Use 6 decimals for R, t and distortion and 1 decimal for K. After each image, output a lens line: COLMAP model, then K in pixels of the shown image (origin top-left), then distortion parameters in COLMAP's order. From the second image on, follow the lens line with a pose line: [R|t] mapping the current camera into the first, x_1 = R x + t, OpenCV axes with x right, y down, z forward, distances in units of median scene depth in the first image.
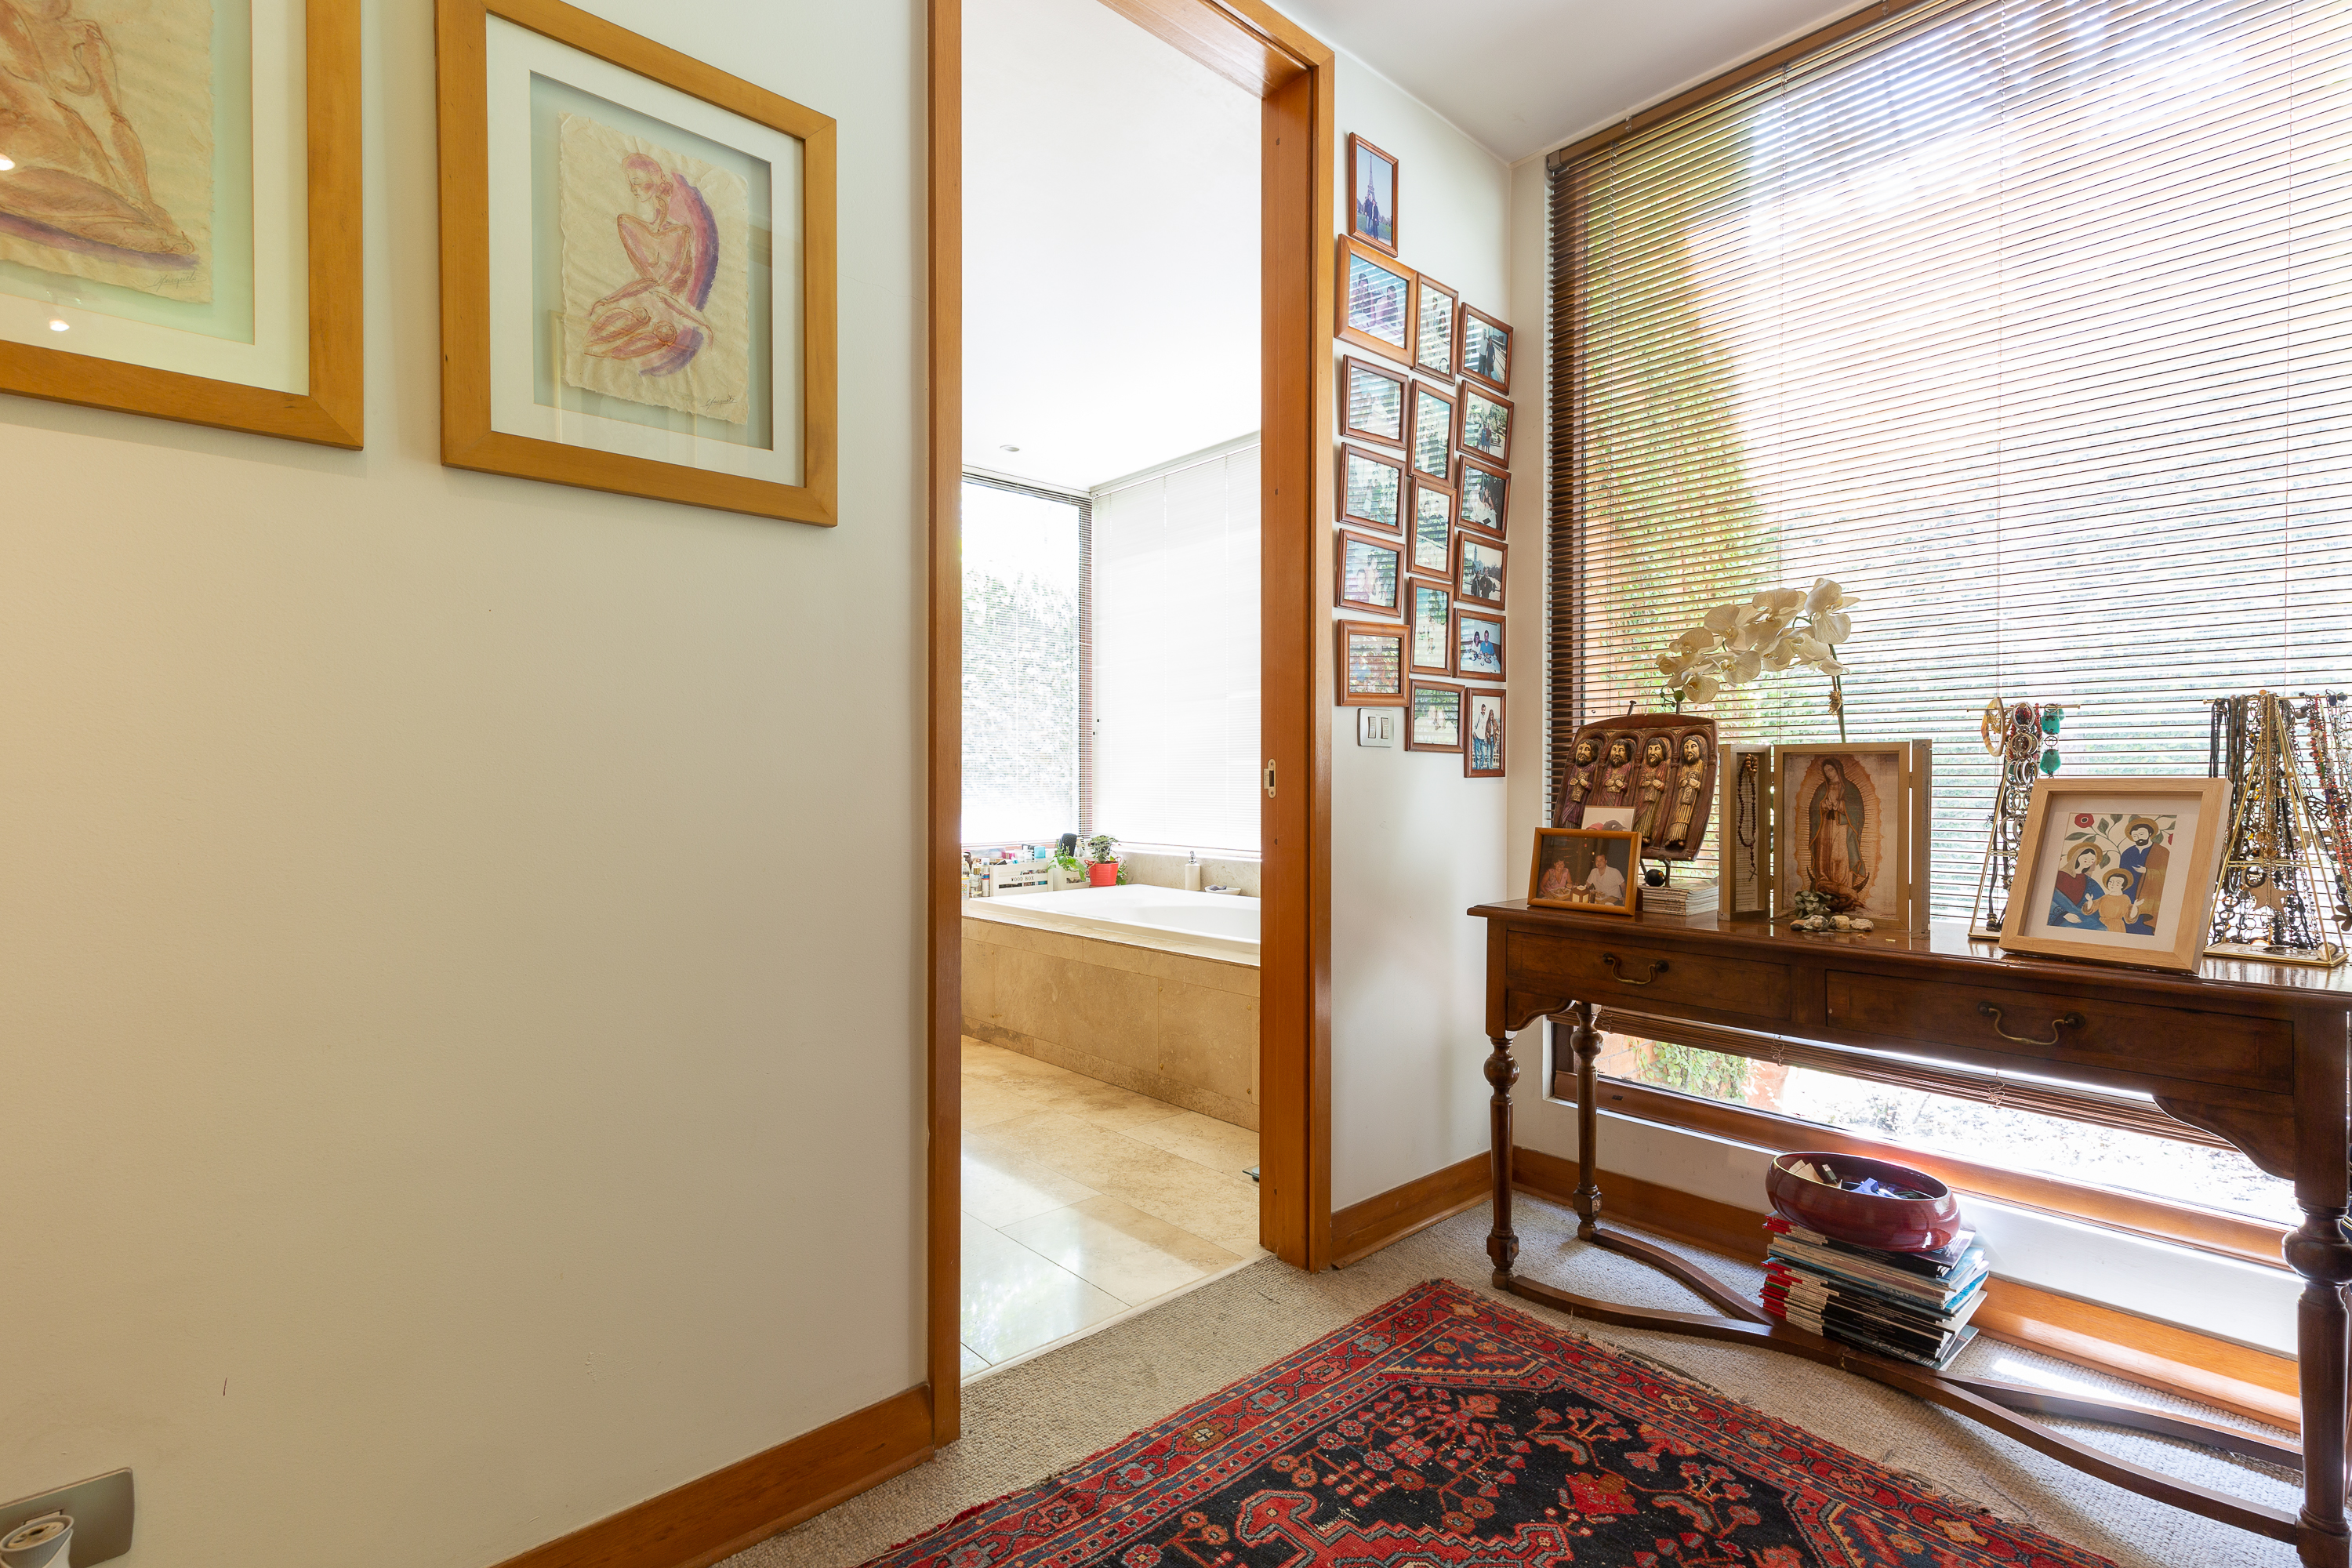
lens RADIAL K [[1080.5, 0, 1177.0], [0, 1080.5, 780.8], [0, 0, 1]] dist [0.012388, -0.000242]
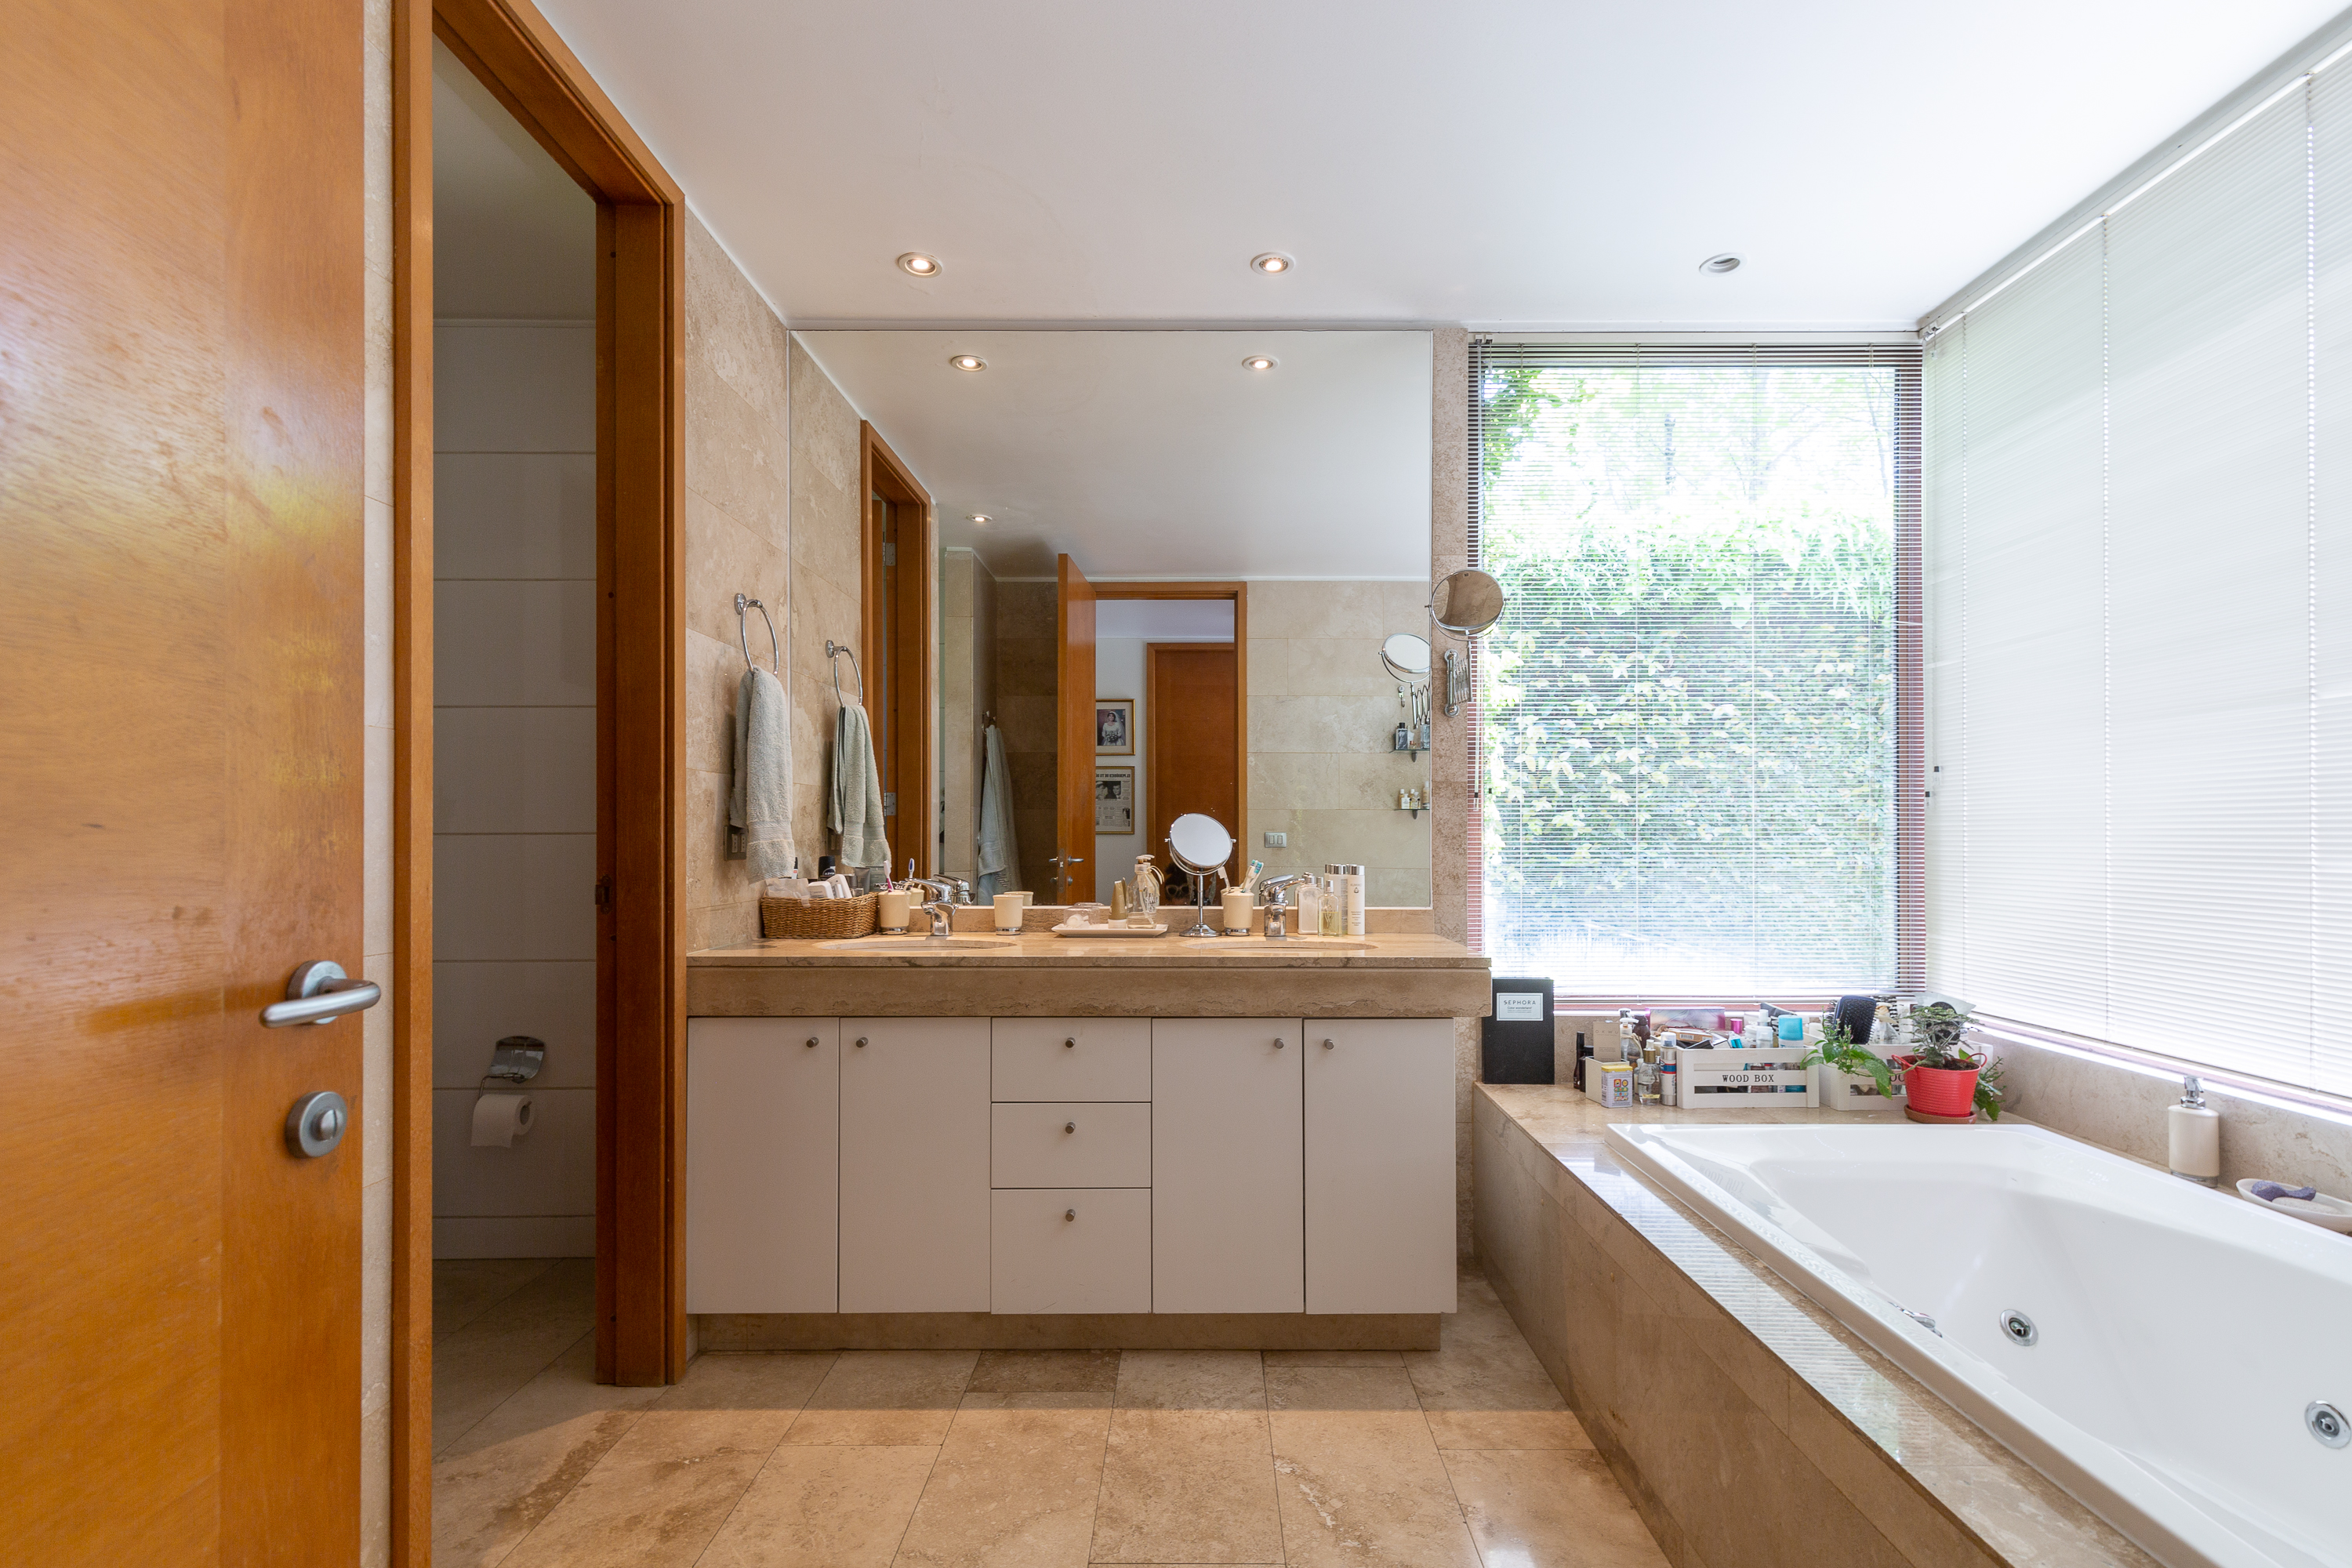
lens RADIAL K [[1080.5, 0, 1206.0], [0, 1080.5, 819.9], [0, 0, 1]] dist [0.012388, -0.000242]
pose [[0.752539, -0.005367, -0.658526, 0.005626], [-0.004930, 0.999893, -0.013783, -0.024100], [0.658530, 0.013619, 0.752431, 0.399186]]
